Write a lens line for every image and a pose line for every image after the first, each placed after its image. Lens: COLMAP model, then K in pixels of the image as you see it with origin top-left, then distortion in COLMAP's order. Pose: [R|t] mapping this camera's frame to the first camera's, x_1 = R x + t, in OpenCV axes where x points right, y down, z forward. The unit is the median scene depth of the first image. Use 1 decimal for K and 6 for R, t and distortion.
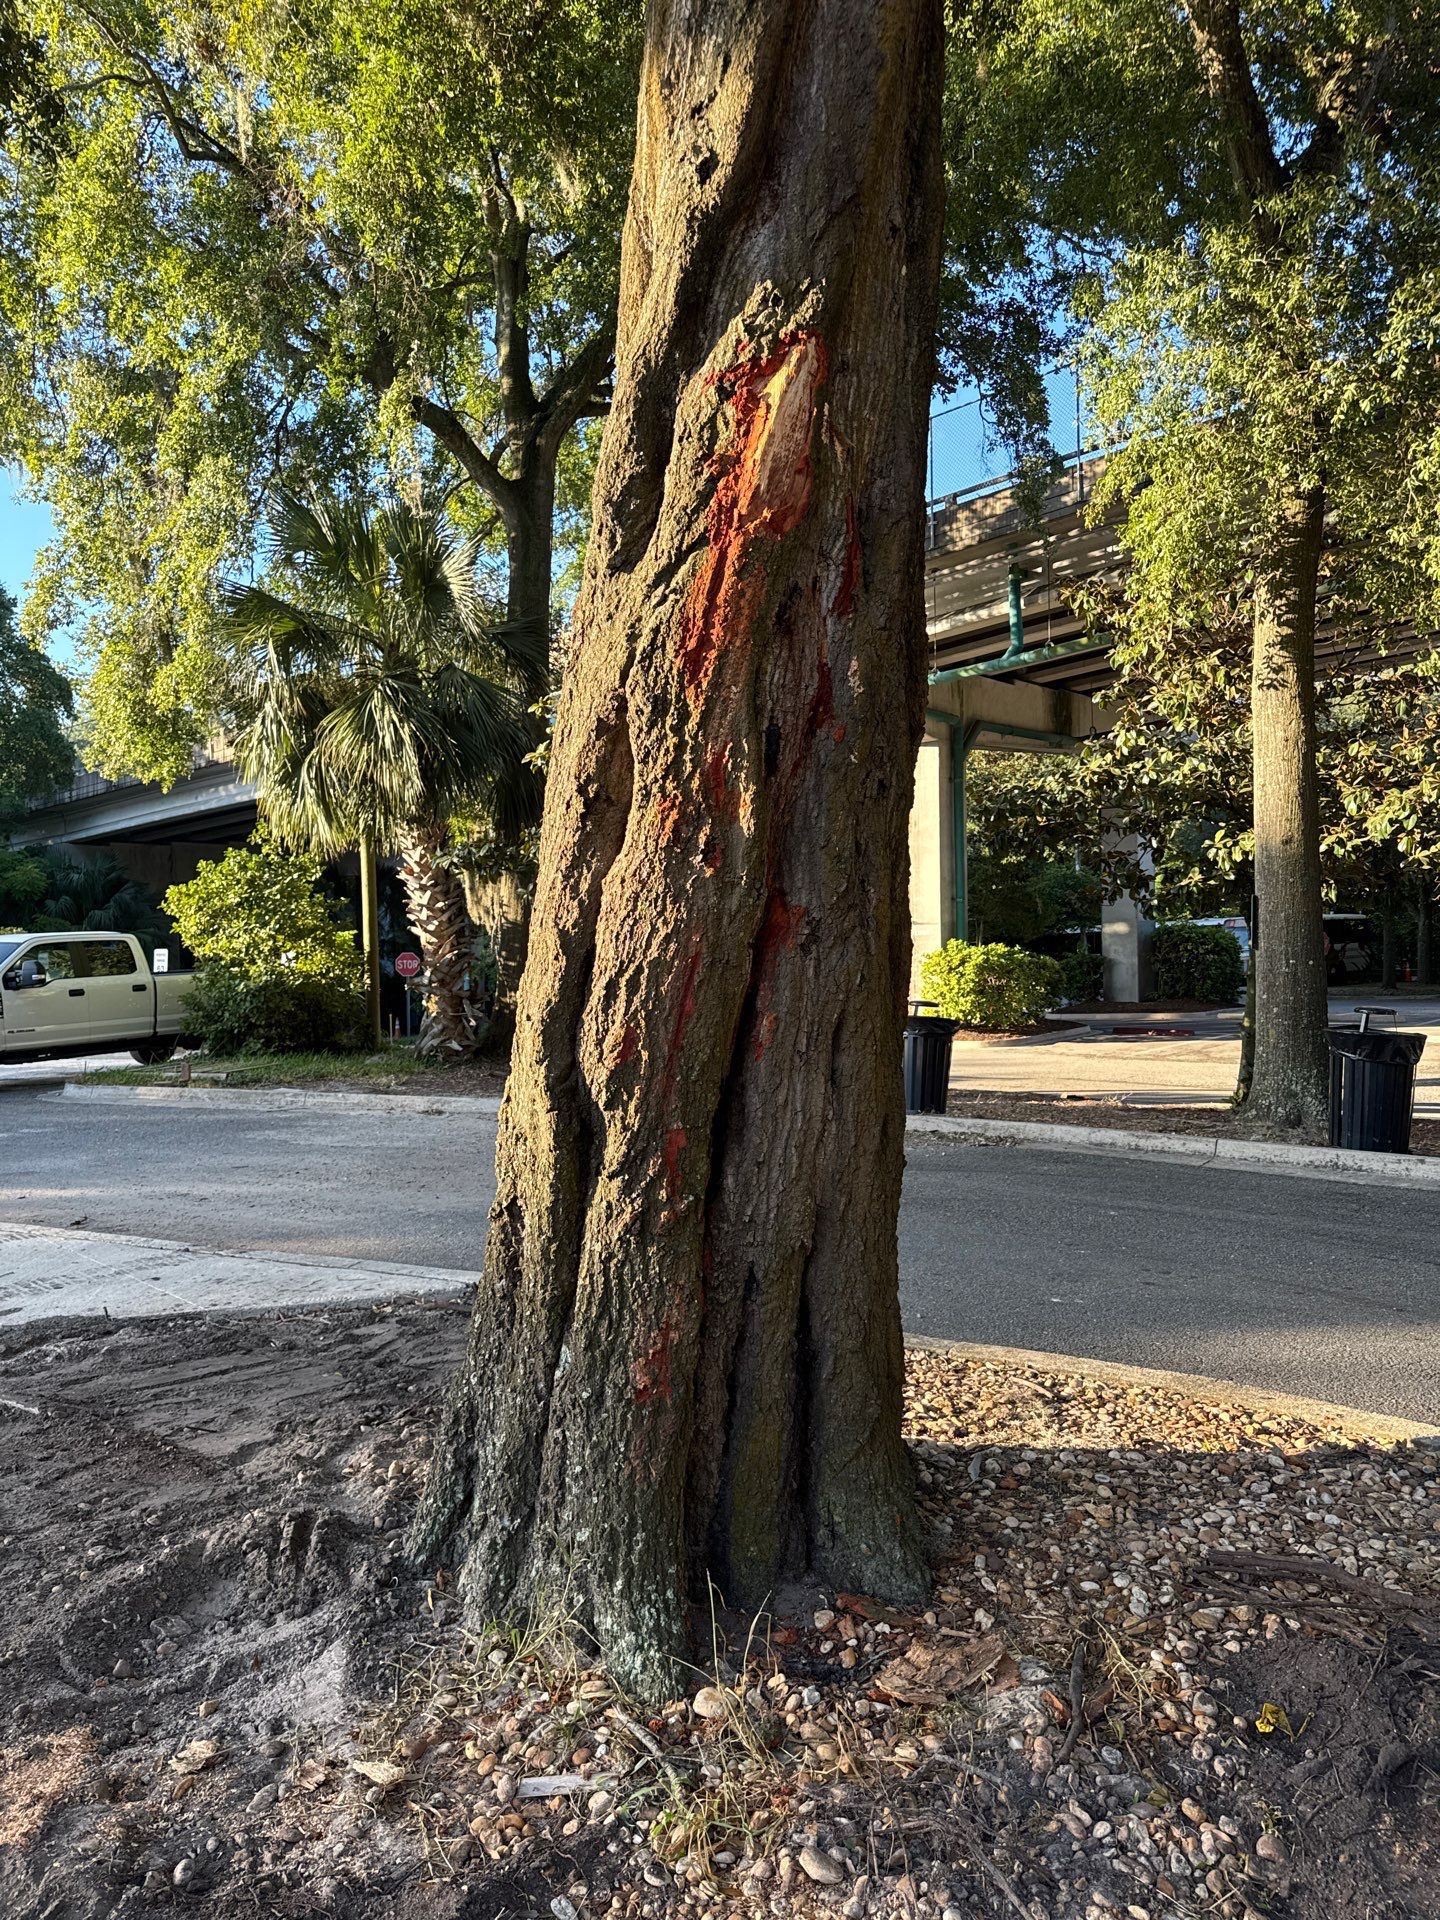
lens RADIAL K [[1343.7, 0, 730.1], [0, 1343.7, 955.0], [0, 0, 1]] dist [0.092217, -0.093660]
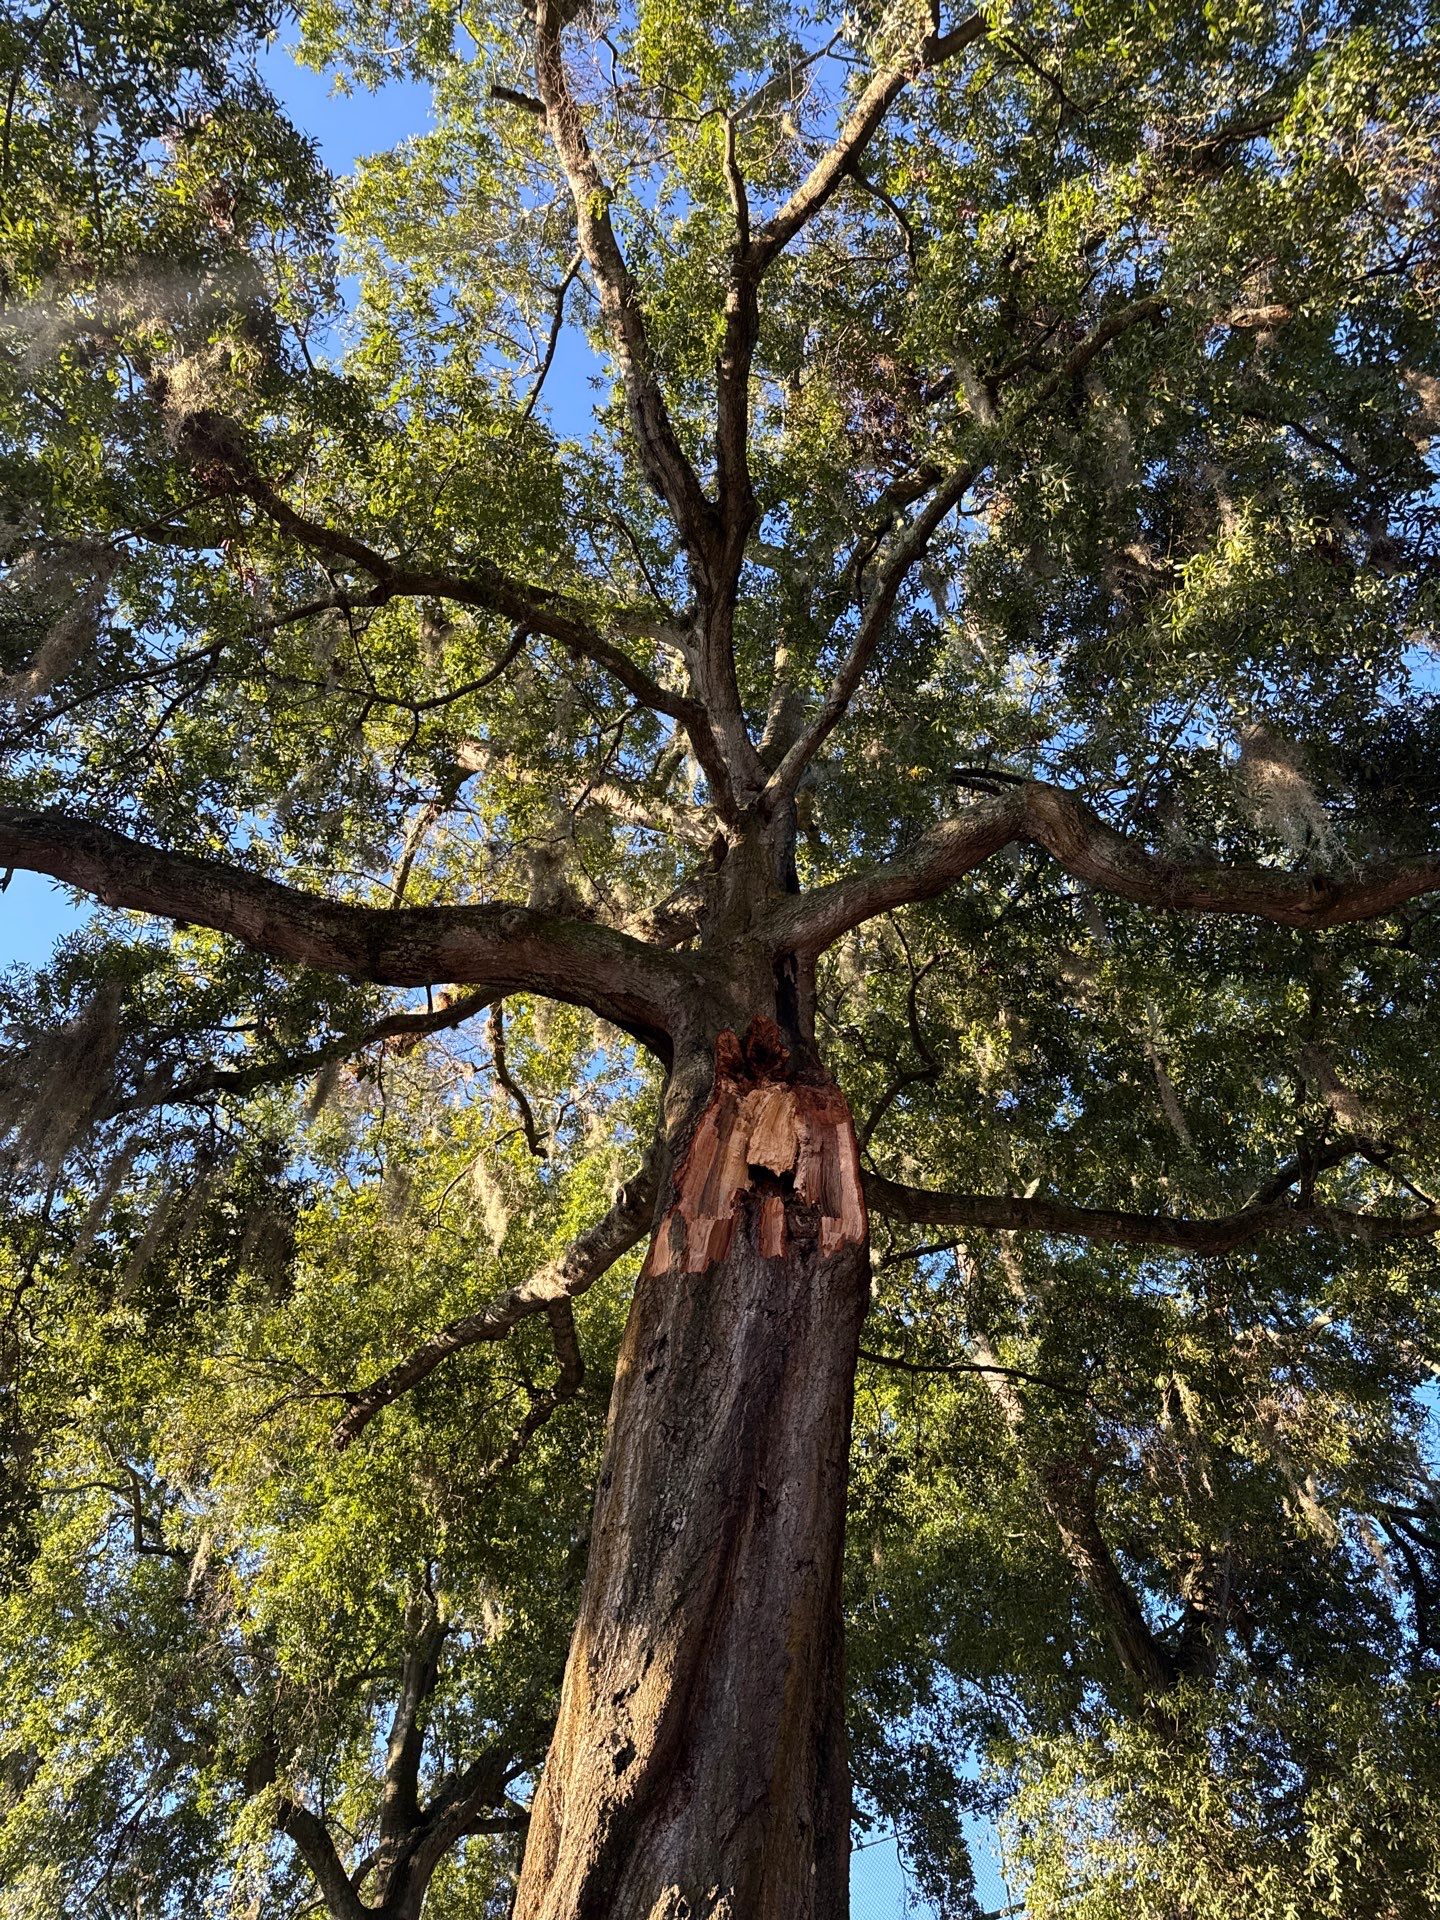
lens RADIAL K [[1343.7, 0, 714.9], [0, 1343.7, 980.1], [0, 0, 1]] dist [0.092217, -0.093660]
pose [[0.996763, 0.078542, 0.017176, -0.003281], [-0.034755, 0.613573, -0.788873, -0.032044], [-0.072498, 0.785722, 0.614316, -0.030825]]
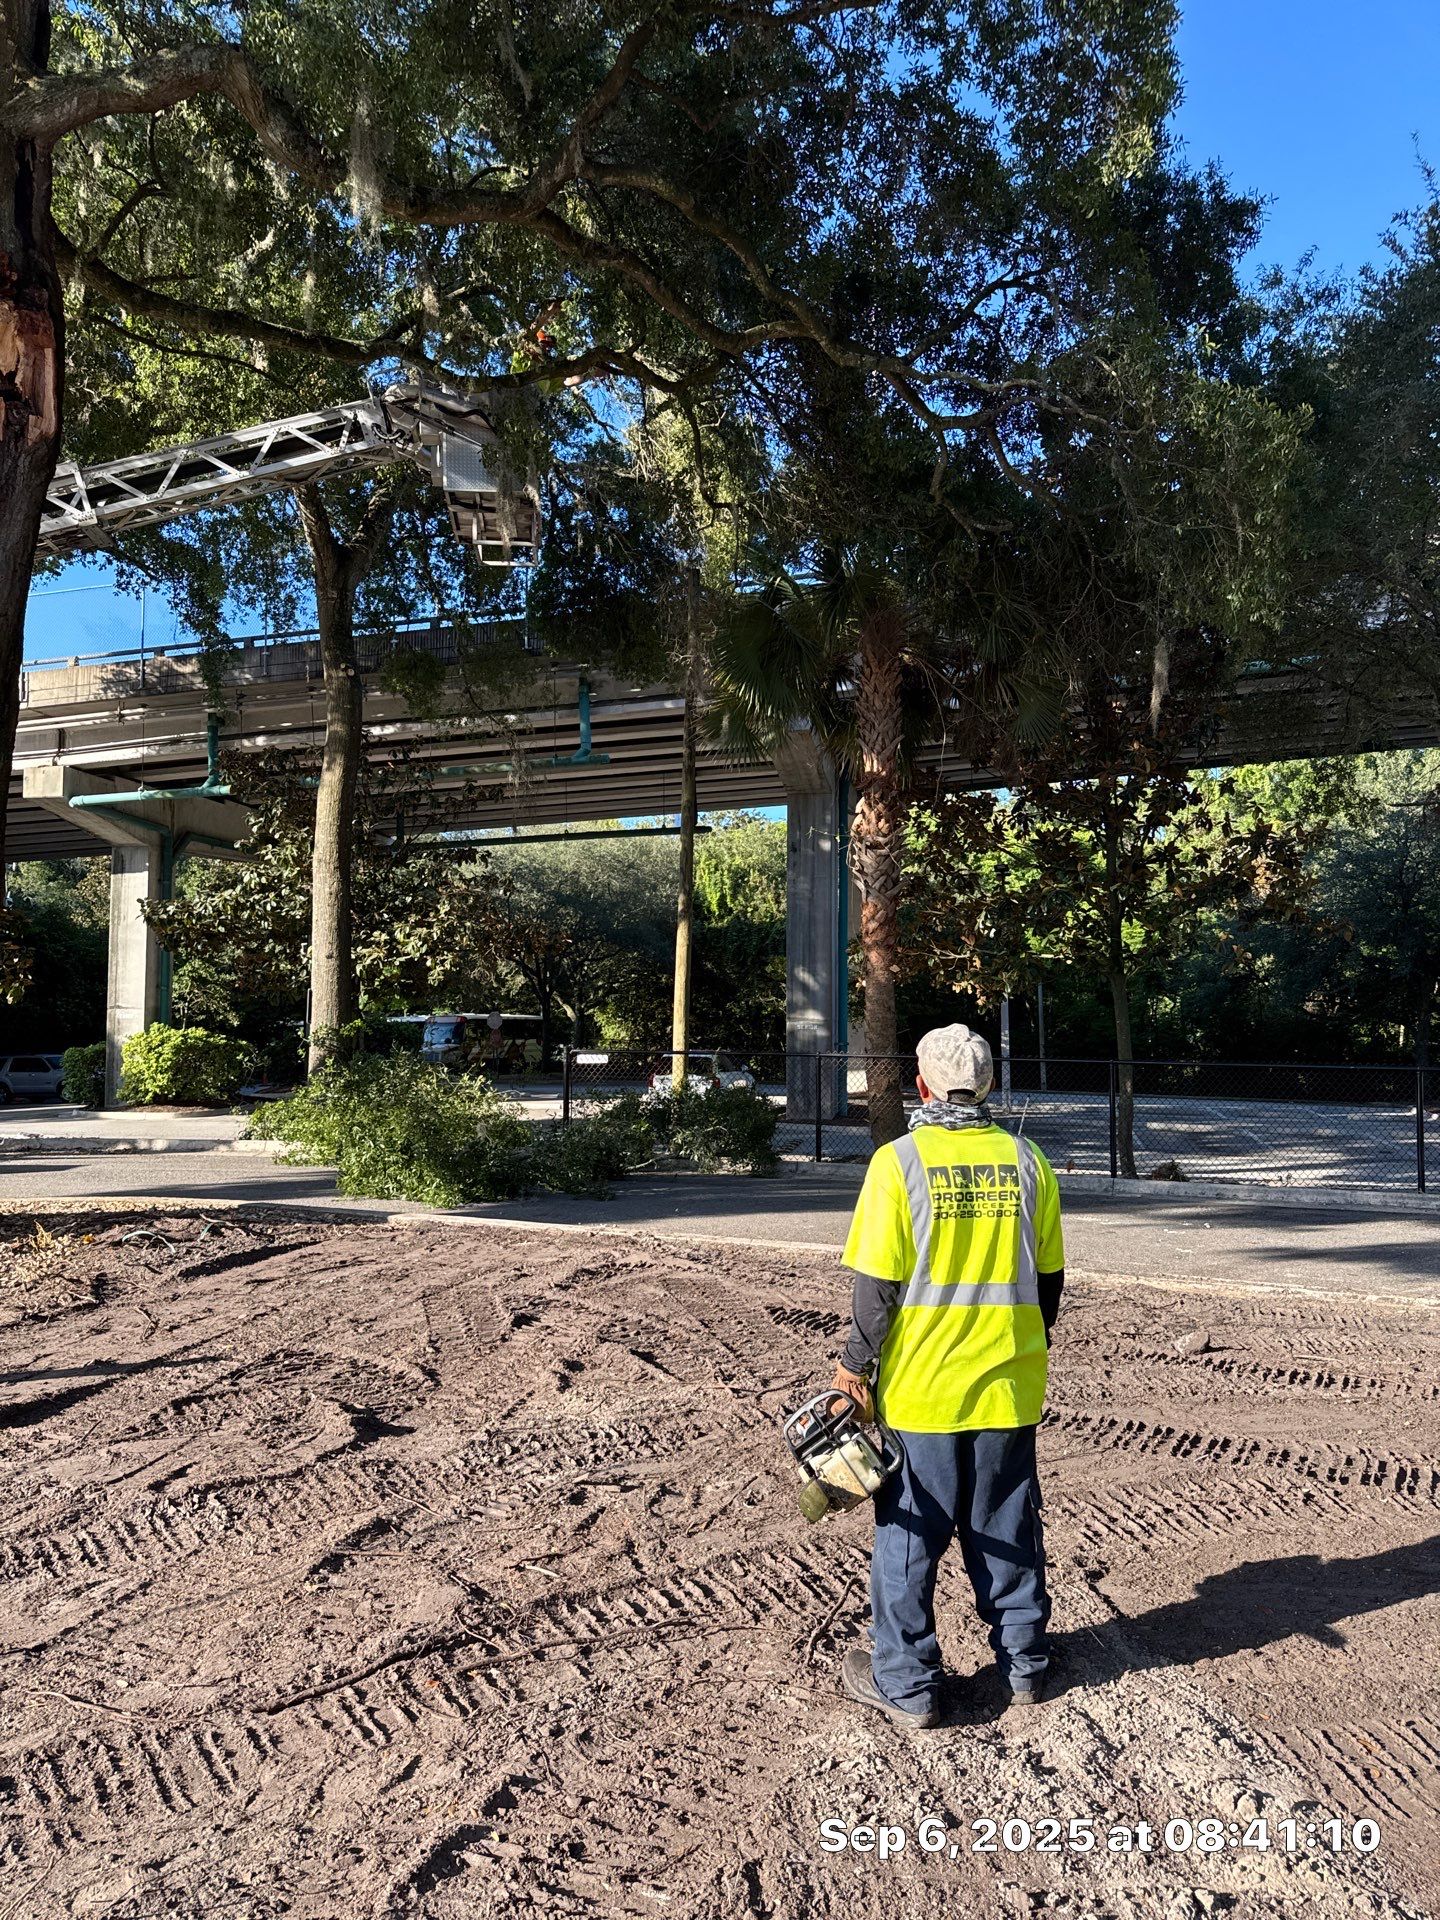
lens RADIAL K [[1343.7, 0, 715.1], [0, 1343.7, 961.7], [0, 0, 1]] dist [0.092217, -0.093660]
pose [[0.867066, 0.052907, 0.495375, 0.010482], [-0.019689, 0.997207, -0.072041, 0.019563], [-0.497803, 0.052711, 0.865687, -0.414191]]
